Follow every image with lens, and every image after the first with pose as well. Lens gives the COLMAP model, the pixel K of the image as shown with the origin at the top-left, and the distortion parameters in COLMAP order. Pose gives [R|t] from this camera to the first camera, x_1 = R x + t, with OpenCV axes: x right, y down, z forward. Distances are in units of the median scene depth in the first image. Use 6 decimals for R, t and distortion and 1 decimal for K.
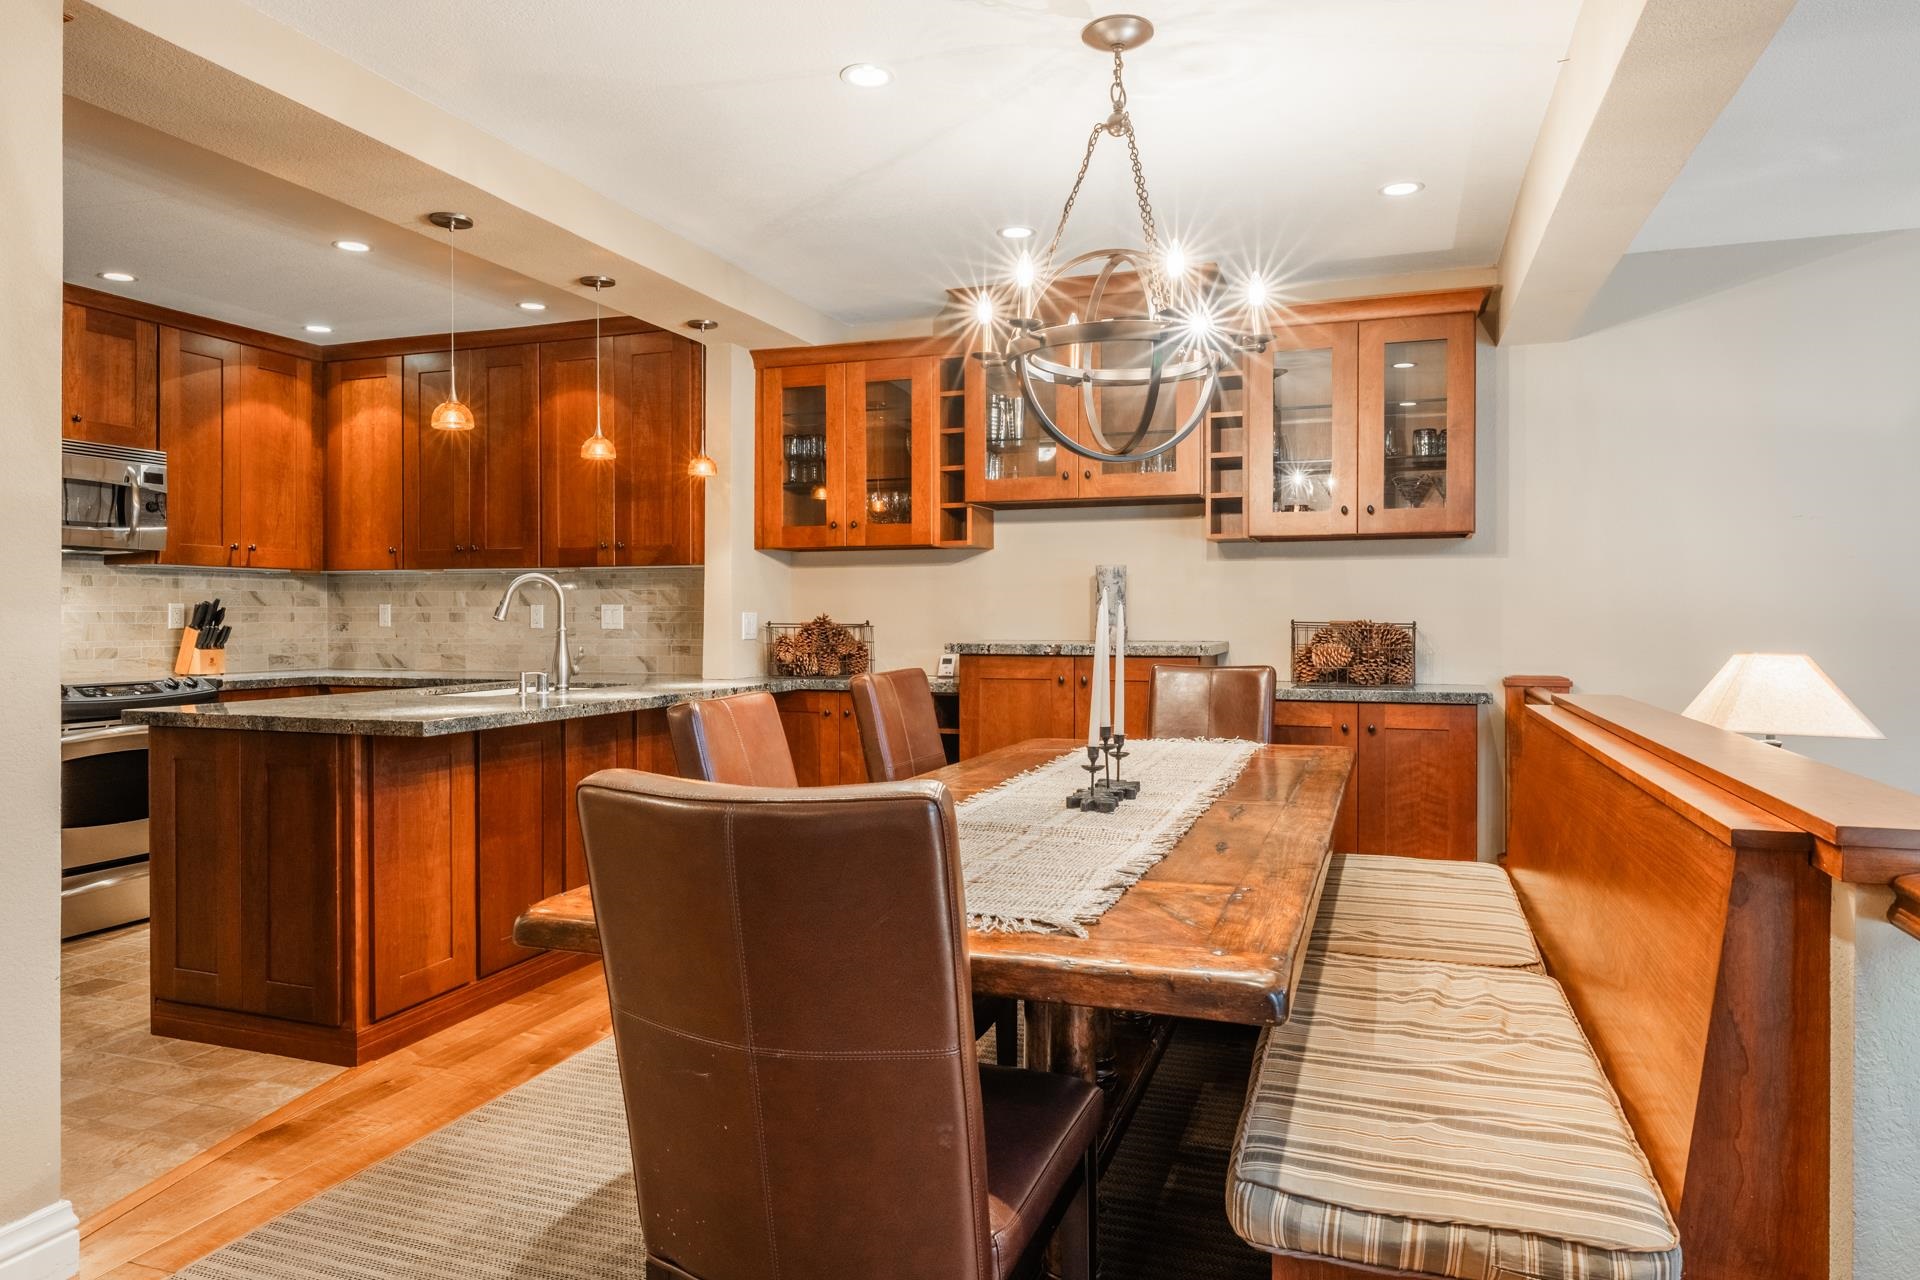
lens RADIAL K [[1223.3, 0, 941.9], [0, 1223.3, 624.0], [0, 0, 1]] dist [-0.002298, 0.003805]
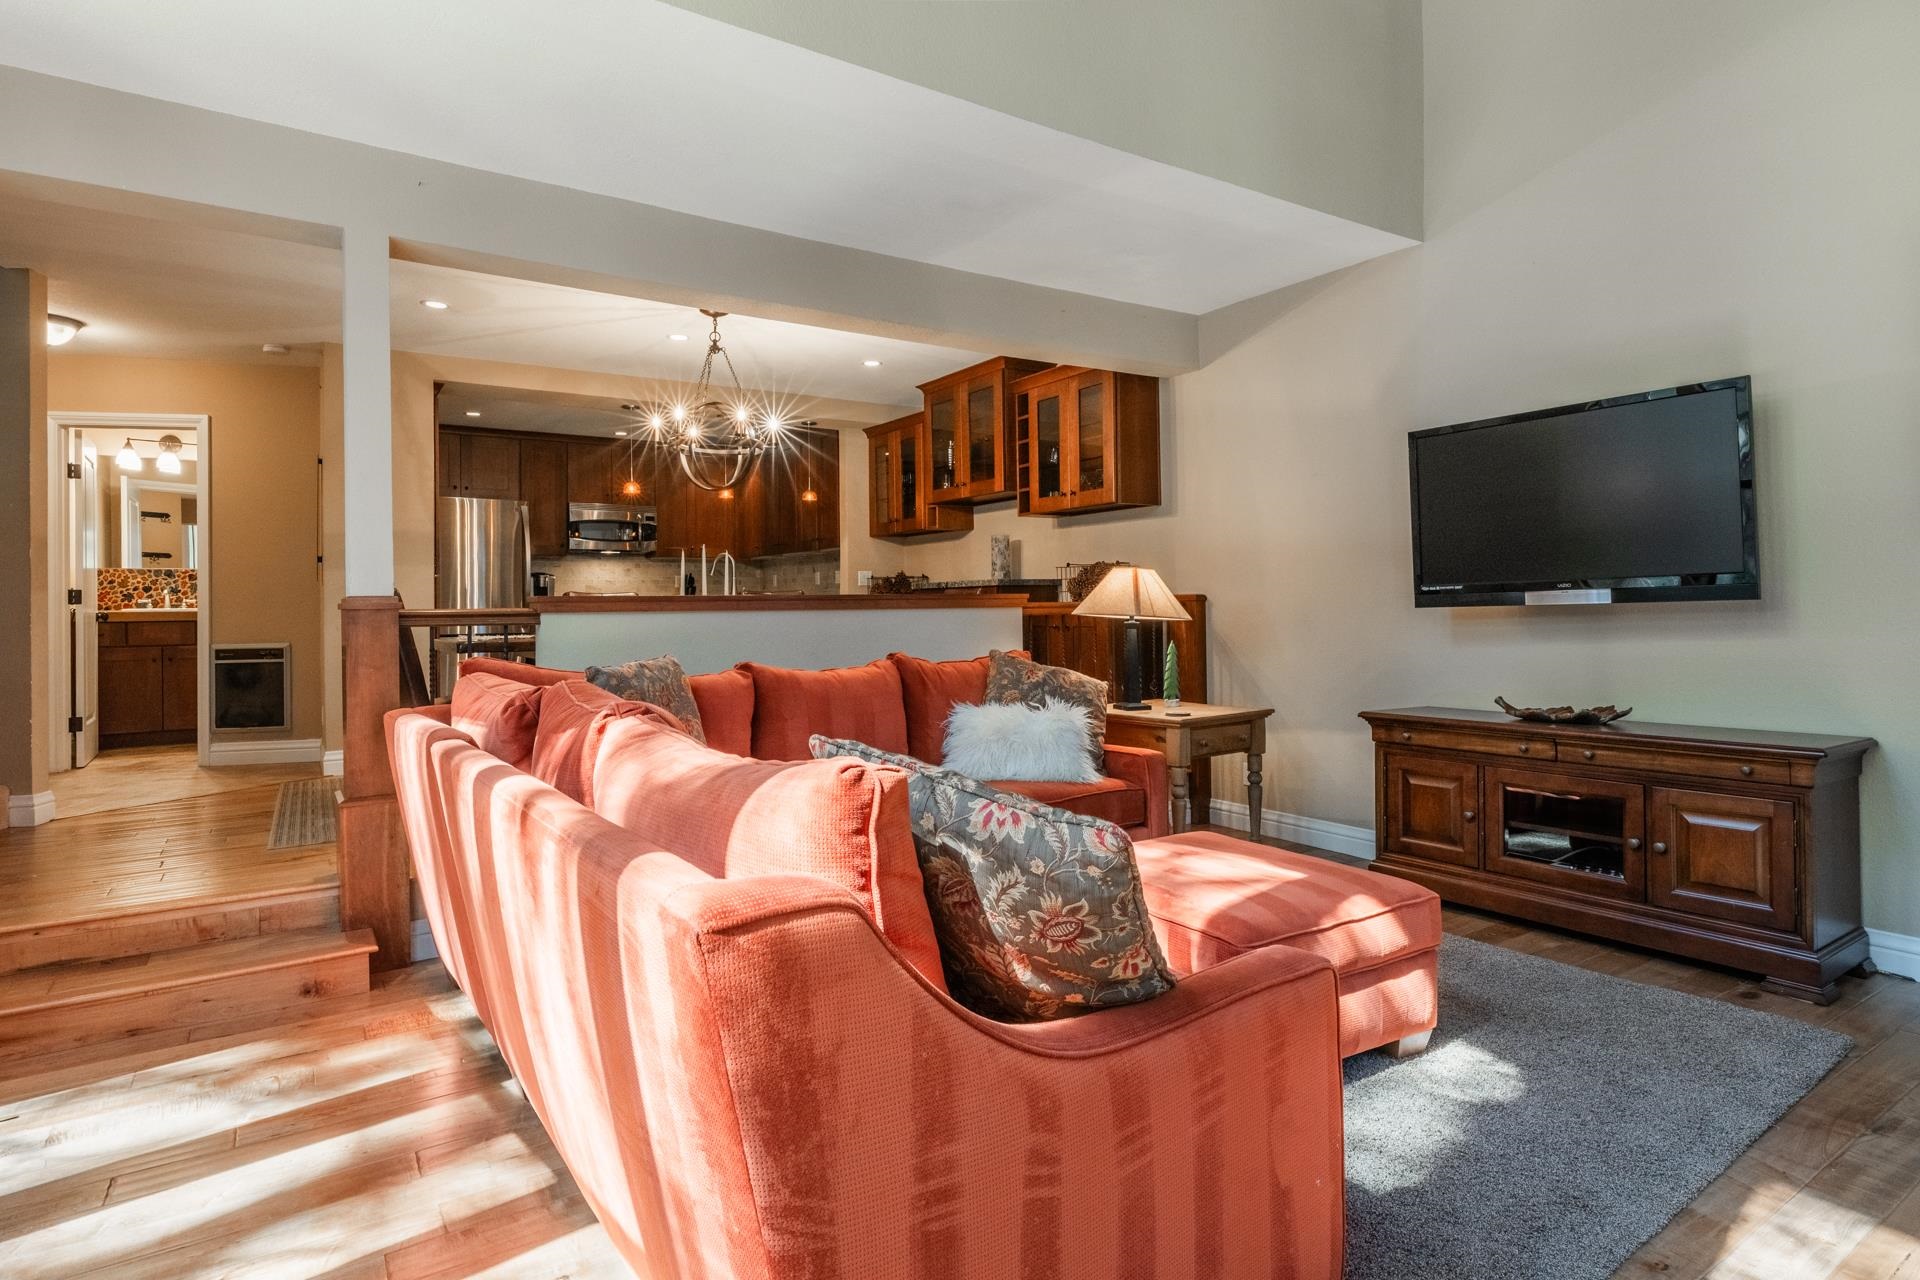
lens RADIAL K [[1007.1, 0, 952.7], [0, 1007.1, 606.3], [0, 0, 1]] dist [-0.001485, -0.001527]
pose [[0.807955, -0.010180, -0.589156, 0.815138], [0.009380, 0.999946, -0.004415, 0.049947], [0.589169, -0.001959, 0.808007, -0.146252]]
